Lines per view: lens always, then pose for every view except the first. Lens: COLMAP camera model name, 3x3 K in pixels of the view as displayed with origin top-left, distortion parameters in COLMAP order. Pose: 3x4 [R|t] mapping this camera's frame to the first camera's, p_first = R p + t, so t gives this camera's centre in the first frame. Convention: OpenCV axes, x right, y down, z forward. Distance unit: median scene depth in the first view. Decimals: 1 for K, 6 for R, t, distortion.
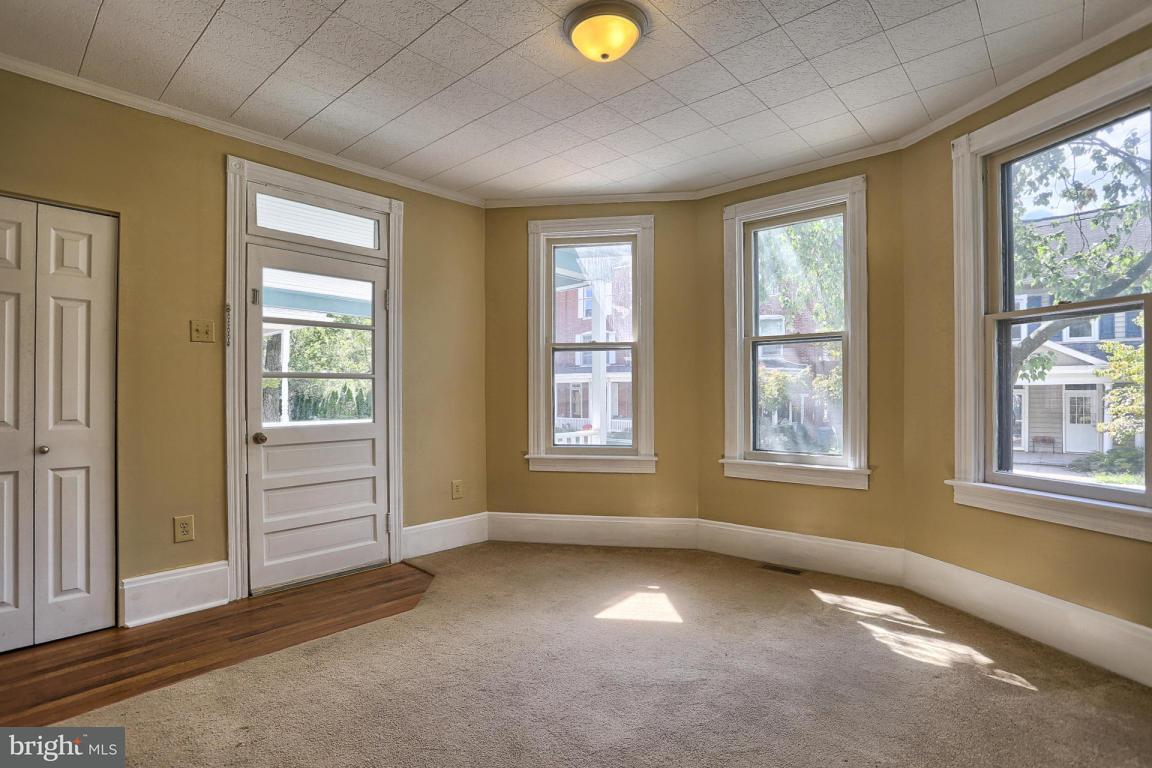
lens RADIAL K [[587.3, 0, 575.8], [0, 587.3, 386.3], [0, 0, 1]] dist [-0.056653, 0.015228]
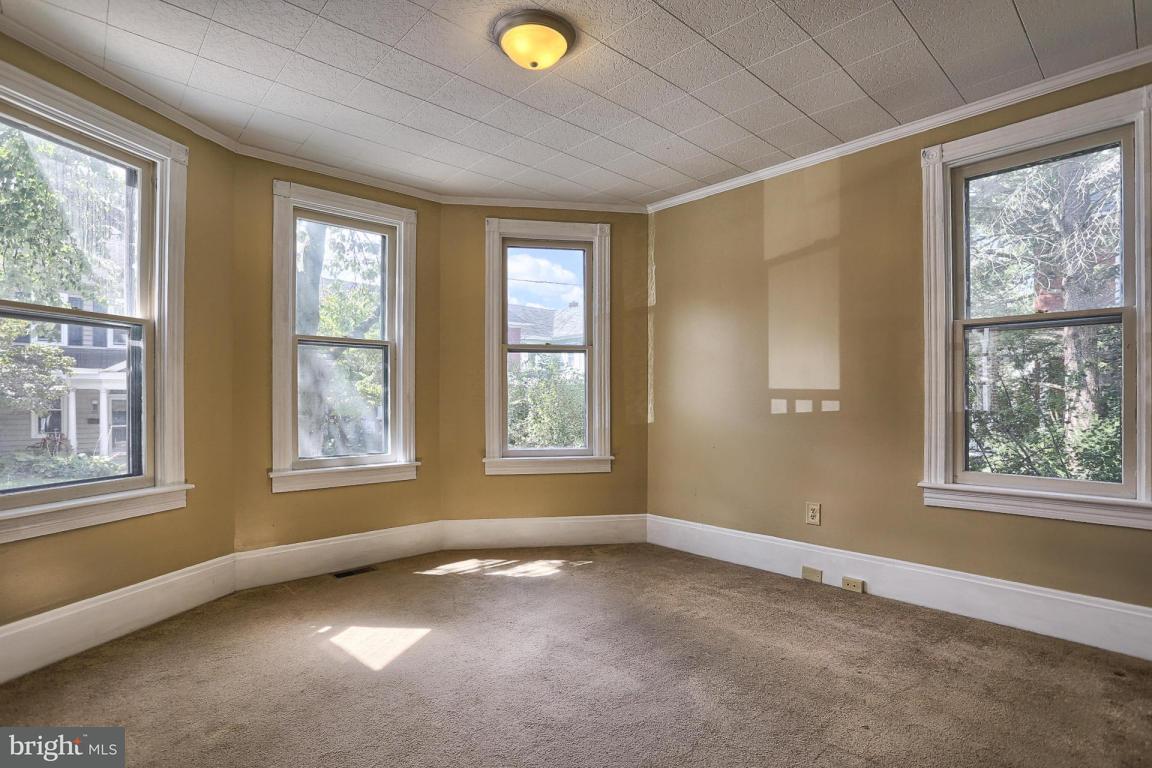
lens RADIAL K [[587.3, 0, 580.1], [0, 587.3, 392.8], [0, 0, 1]] dist [-0.056653, 0.015228]
pose [[0.065790, 0.007521, 0.997805, -1.707048], [-0.015991, 0.999851, -0.006482, 0.015812], [-0.997705, -0.015530, 0.065901, 1.505501]]
